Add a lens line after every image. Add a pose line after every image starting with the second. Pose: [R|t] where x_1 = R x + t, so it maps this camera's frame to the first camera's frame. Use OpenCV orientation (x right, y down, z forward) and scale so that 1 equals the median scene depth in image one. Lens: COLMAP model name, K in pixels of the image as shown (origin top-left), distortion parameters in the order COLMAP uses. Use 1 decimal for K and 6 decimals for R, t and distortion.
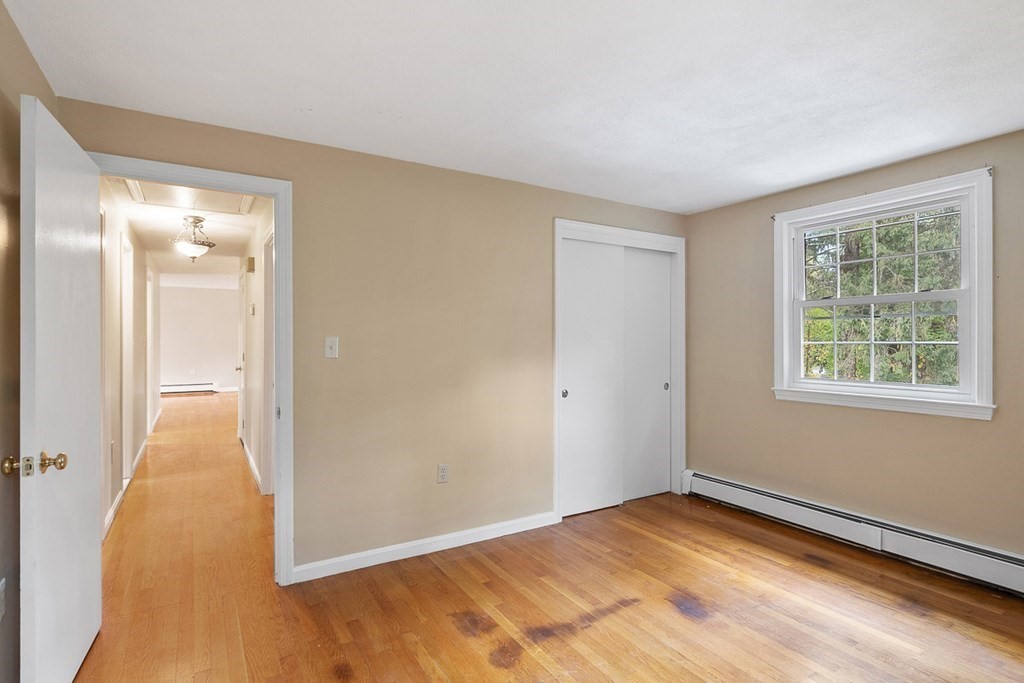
lens RADIAL K [[491.2, 0, 512.0], [0, 491.2, 334.2], [0, 0, 1]] dist [-0.002849, 0.000236]
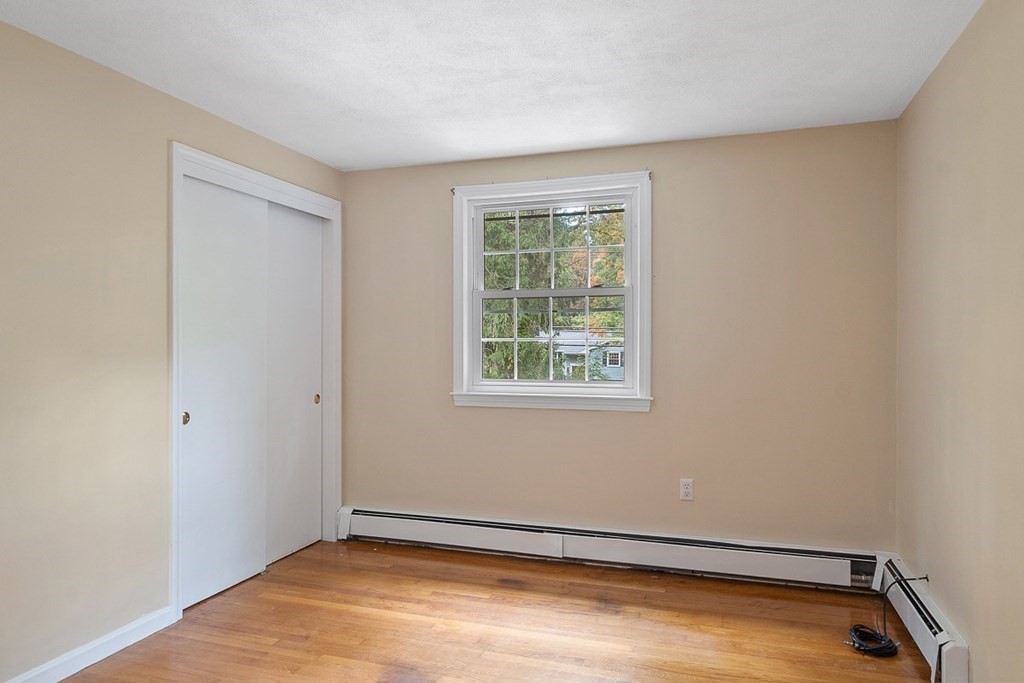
lens RADIAL K [[648.8, 0, 511.0], [0, 648.8, 338.3], [0, 0, 1]] dist [-0.006583, -0.000977]
pose [[0.776280, 0.002494, 0.630383, -0.111693], [-0.008556, 0.999942, 0.006580, 0.009164], [-0.630330, -0.010501, 0.776256, 0.089612]]
